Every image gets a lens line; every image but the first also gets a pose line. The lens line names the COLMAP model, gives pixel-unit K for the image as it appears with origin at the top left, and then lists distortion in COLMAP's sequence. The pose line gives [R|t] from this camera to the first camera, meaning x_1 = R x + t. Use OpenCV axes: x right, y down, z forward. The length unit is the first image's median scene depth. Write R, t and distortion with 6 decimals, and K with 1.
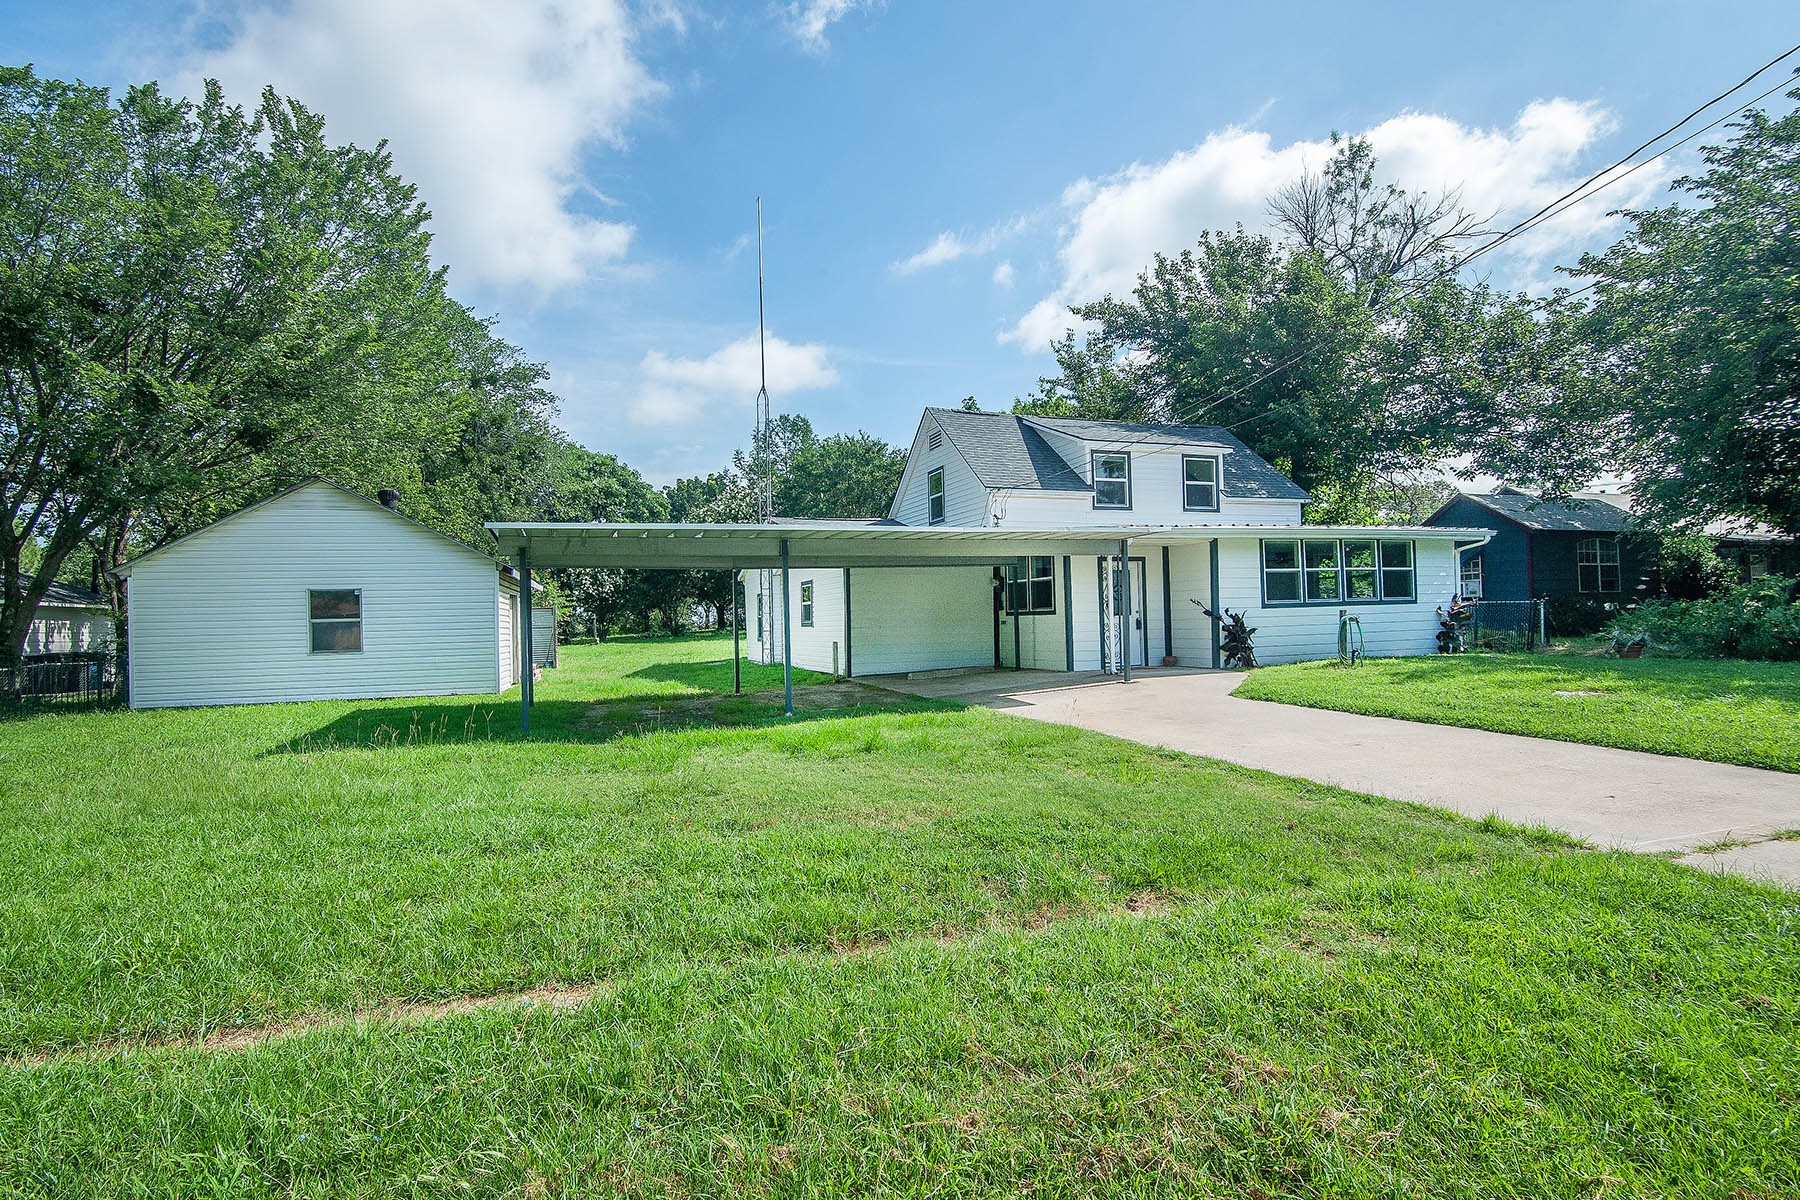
lens RADIAL K [[908.3, 0, 870.5], [0, 908.3, 615.0], [0, 0, 1]] dist [-0.015406, -0.000916]
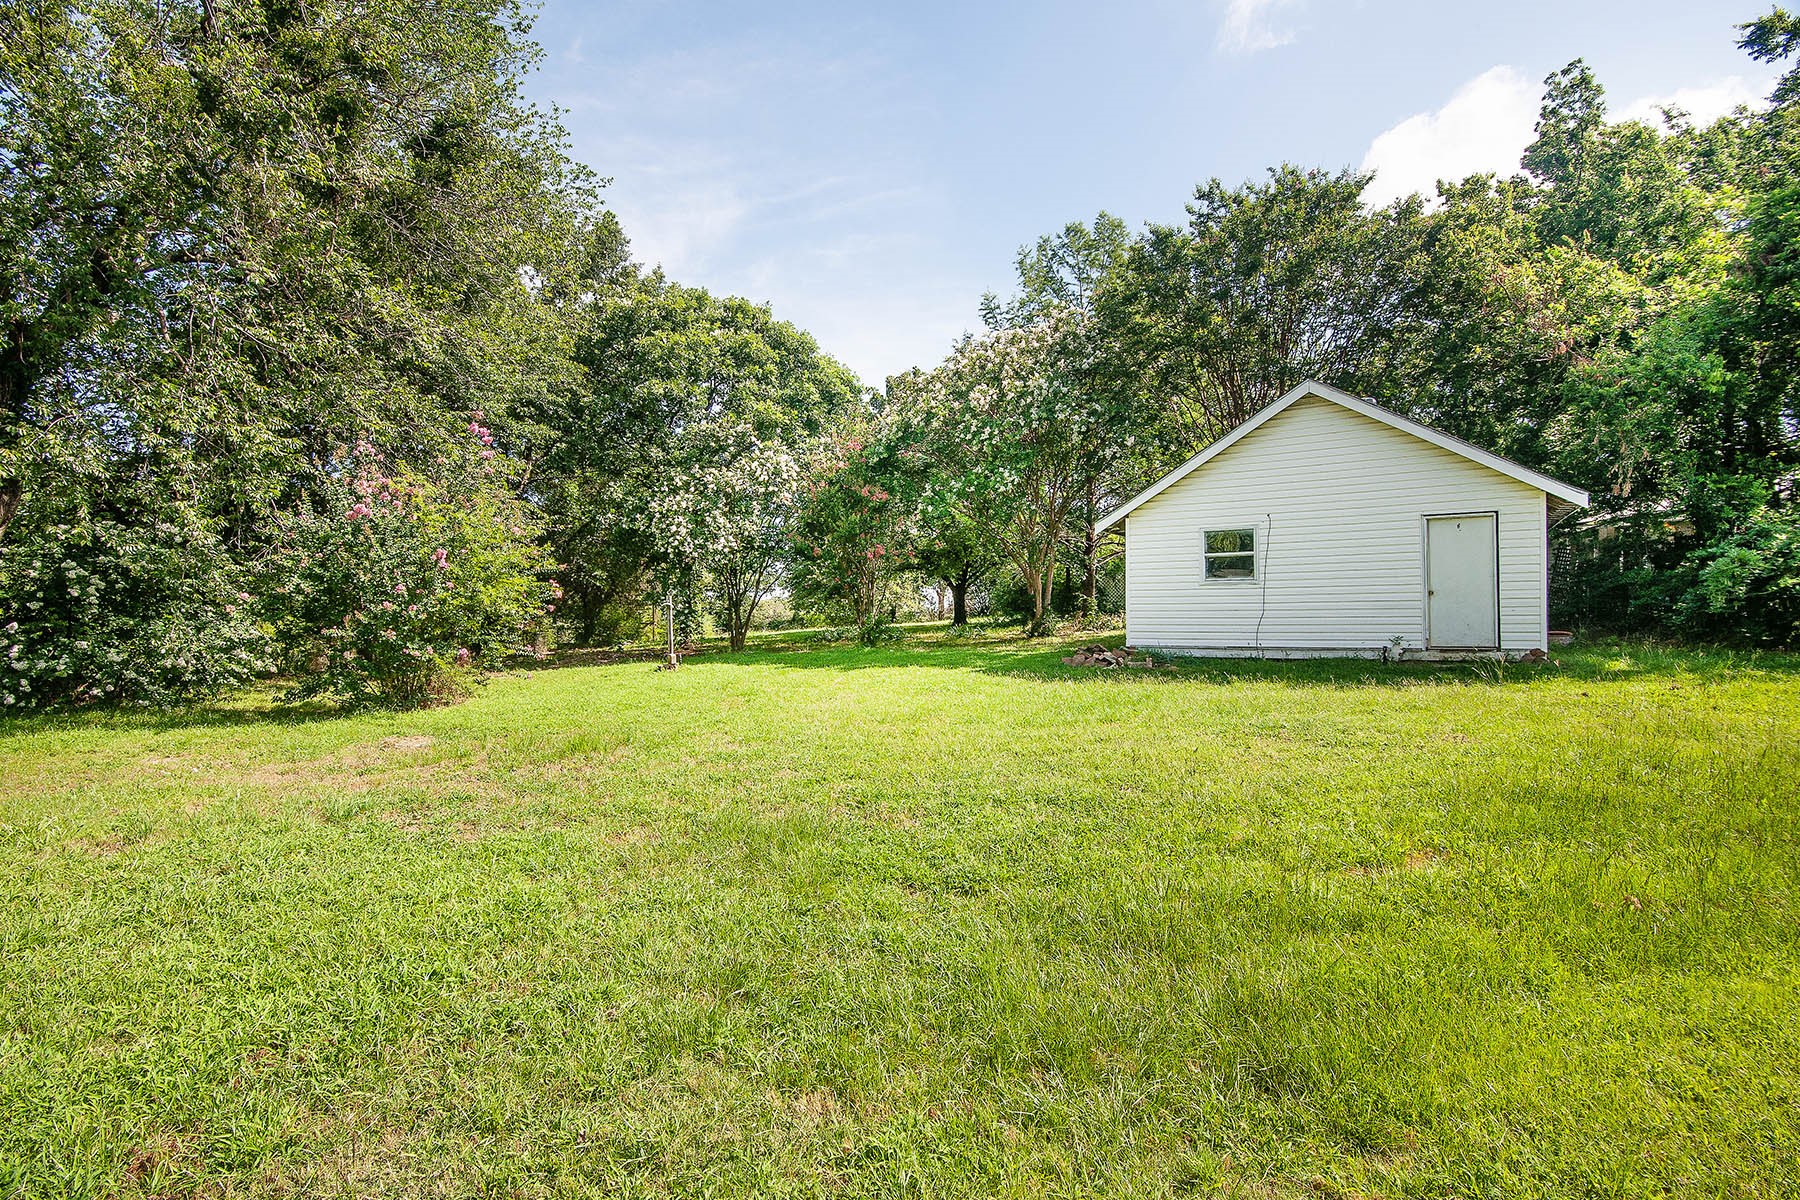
lens RADIAL K [[900.9, 0, 900.5], [0, 900.9, 607.0], [0, 0, 1]] dist [-0.012751, -0.000159]
pose [[0.974406, 0.009423, -0.224596, -0.194932], [-0.007635, 0.999932, 0.008827, -0.001324], [0.224664, -0.006886, 0.974412, 1.154792]]
